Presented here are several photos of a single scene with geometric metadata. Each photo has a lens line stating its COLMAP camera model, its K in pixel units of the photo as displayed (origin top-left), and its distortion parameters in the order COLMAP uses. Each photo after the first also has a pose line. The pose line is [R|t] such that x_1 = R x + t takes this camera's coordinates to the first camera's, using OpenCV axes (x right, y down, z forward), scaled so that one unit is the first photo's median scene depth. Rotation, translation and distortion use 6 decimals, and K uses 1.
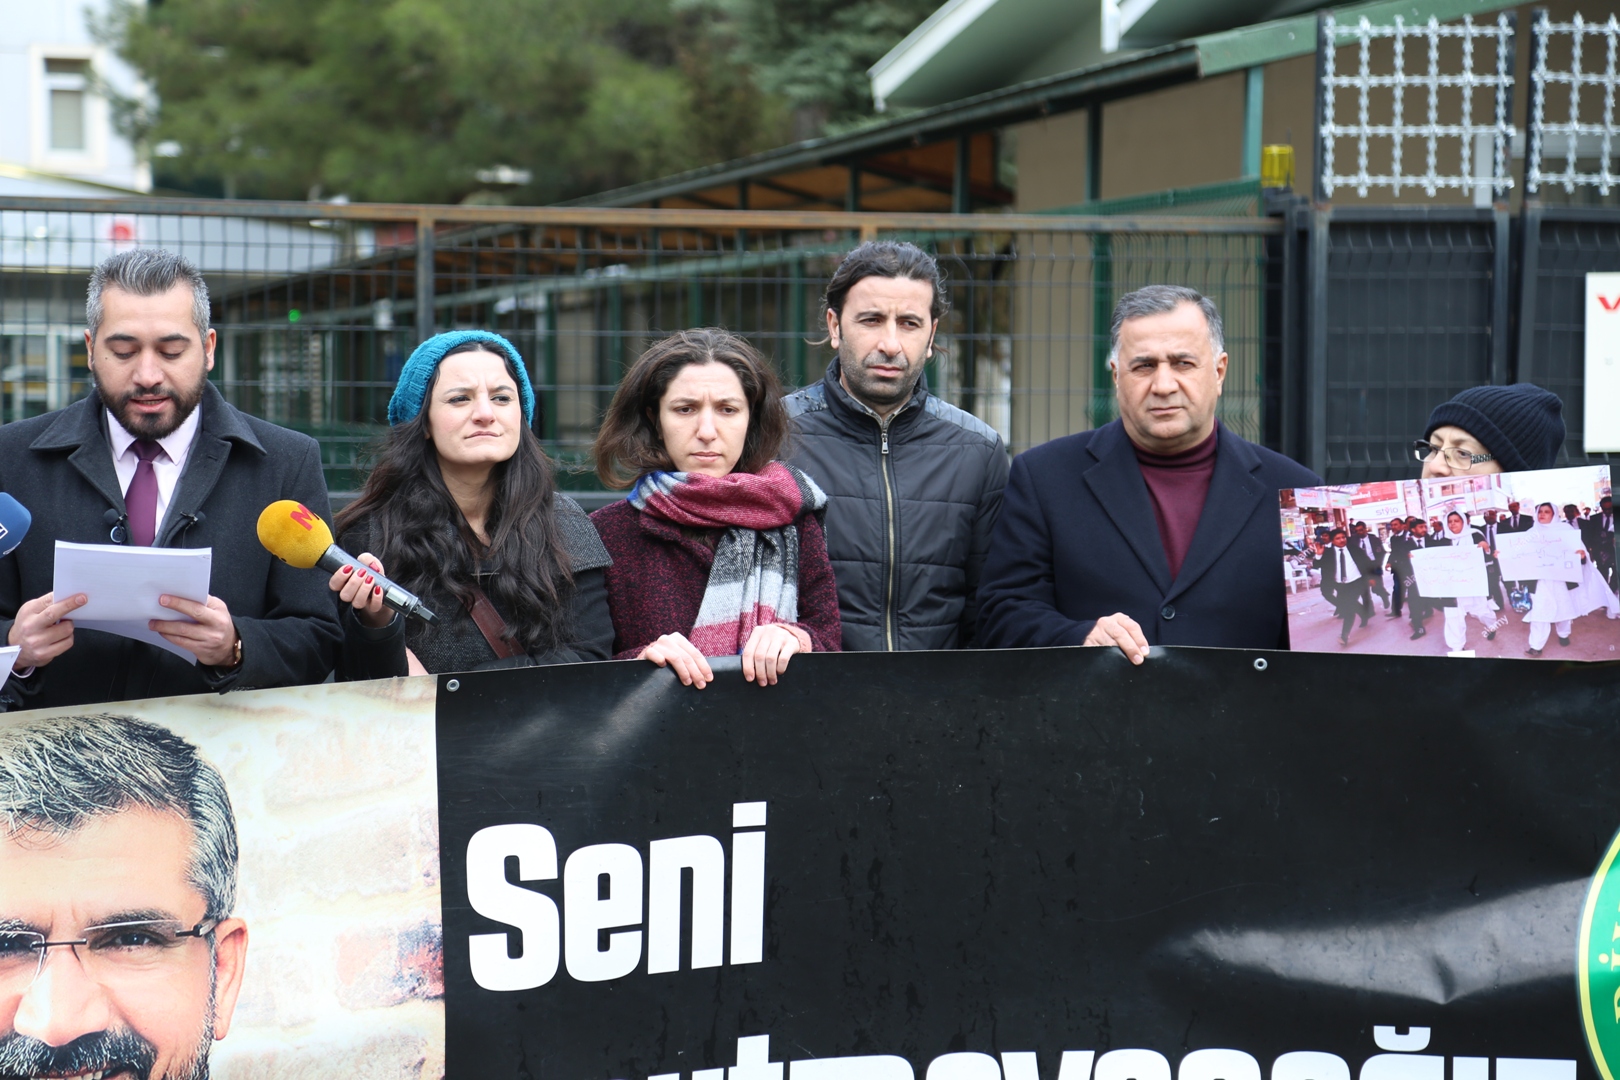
lens RADIAL K [[4462.5, 0, 822.3], [0, 4462.5, 548.9], [0, 0, 1]] dist [0.690804, 0.000000]
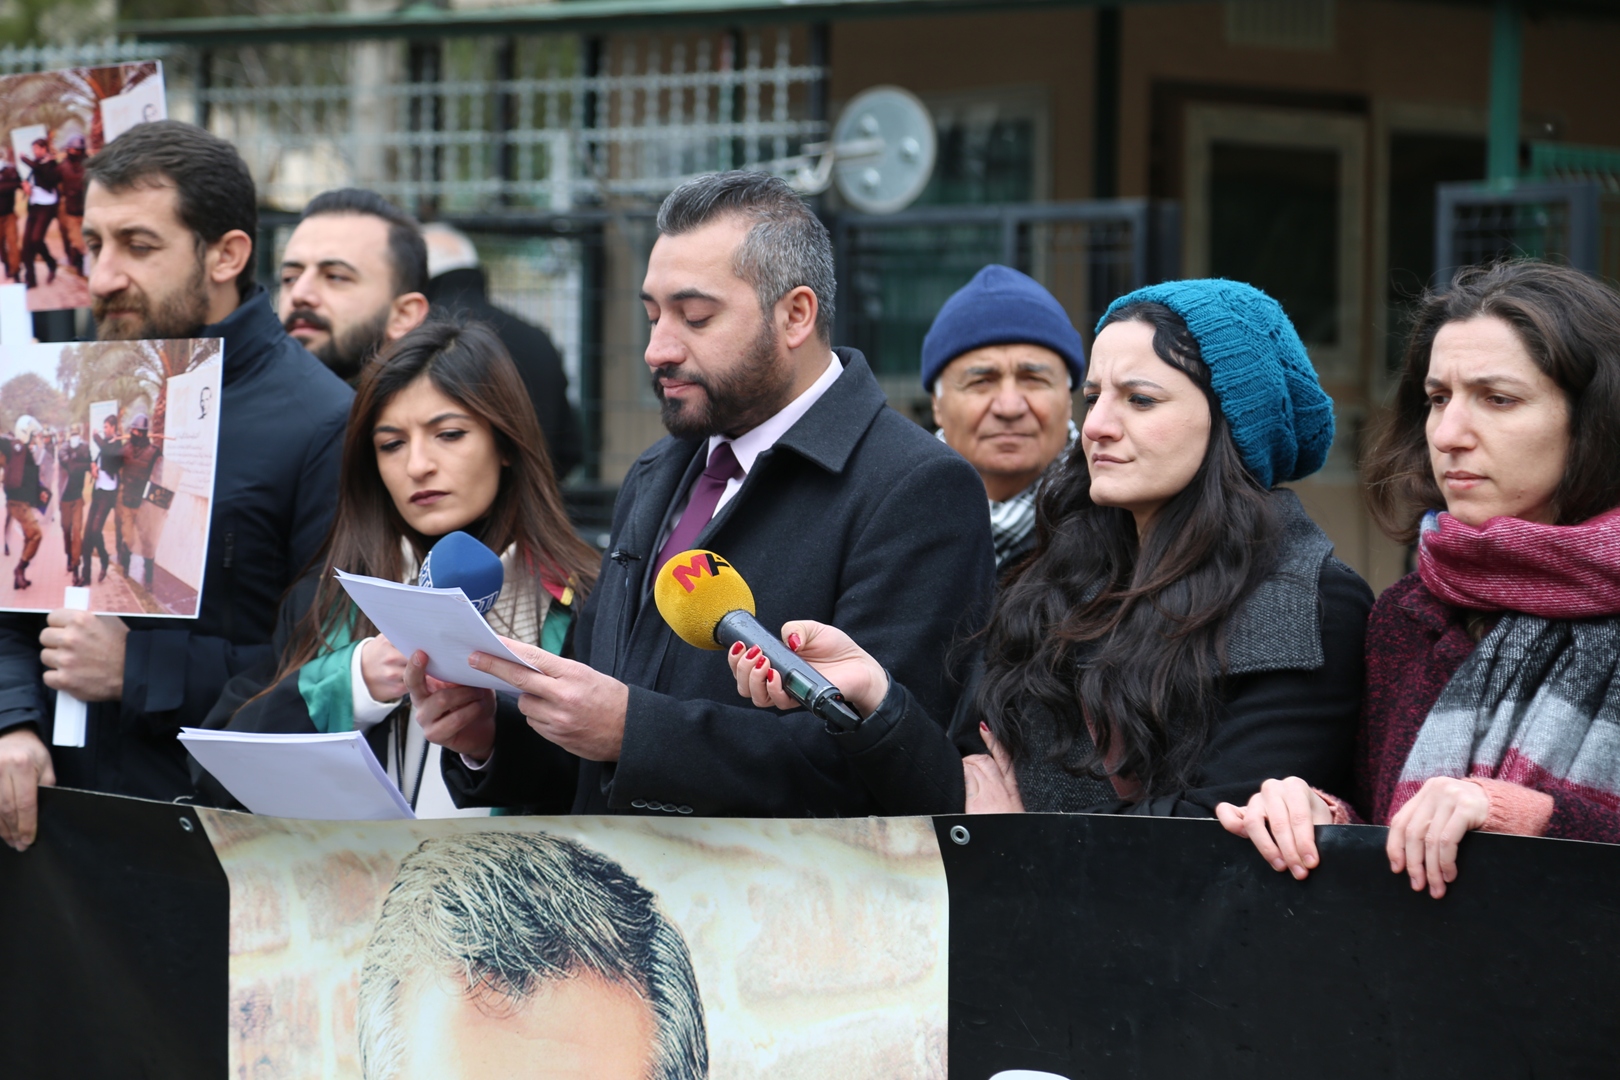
lens RADIAL K [[4462.5, 0, 753.6], [0, 4462.5, 584.5], [0, 0, 1]] dist [0.690804, 0.000000]
pose [[0.583917, 0.030972, -0.811222, 0.416041], [-0.037002, 0.999249, 0.011517, -0.011170], [0.810970, 0.023292, 0.584625, 0.616402]]
